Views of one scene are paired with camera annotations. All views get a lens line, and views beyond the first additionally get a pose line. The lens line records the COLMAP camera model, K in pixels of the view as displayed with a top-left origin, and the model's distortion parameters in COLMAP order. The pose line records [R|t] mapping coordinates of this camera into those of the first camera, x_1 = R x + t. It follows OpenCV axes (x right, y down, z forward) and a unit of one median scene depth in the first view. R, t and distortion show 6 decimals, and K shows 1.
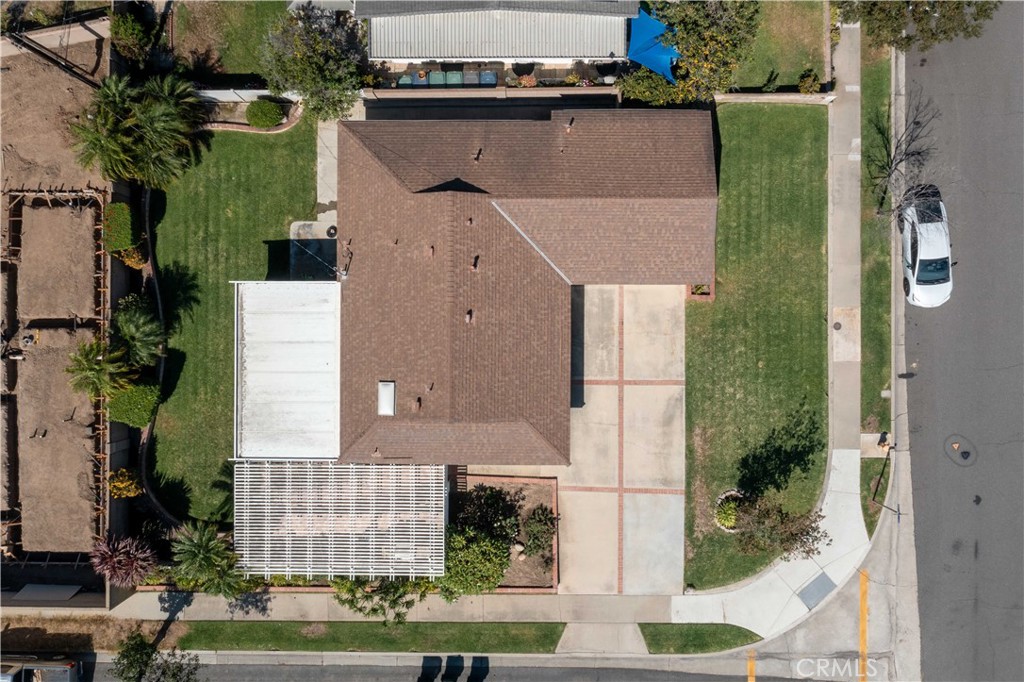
lens RADIAL K [[812.6, 0, 522.5], [0, 812.6, 326.0], [0, 0, 1]] dist [-0.007556, 0.007919]
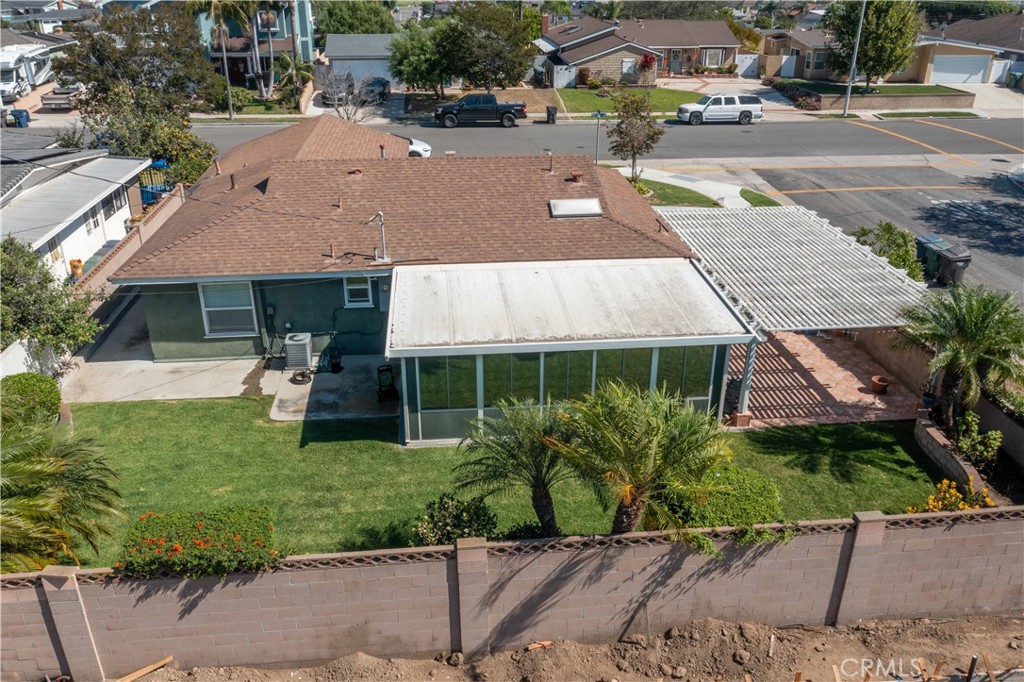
lens RADIAL K [[812.6, 0, 522.5], [0, 812.6, 326.0], [0, 0, 1]] dist [-0.007556, 0.007919]
pose [[-0.111877, -0.407522, 0.906316, -0.777562], [0.993663, -0.035898, 0.106518, -0.026444], [-0.010874, 0.912489, 0.408956, 0.792506]]
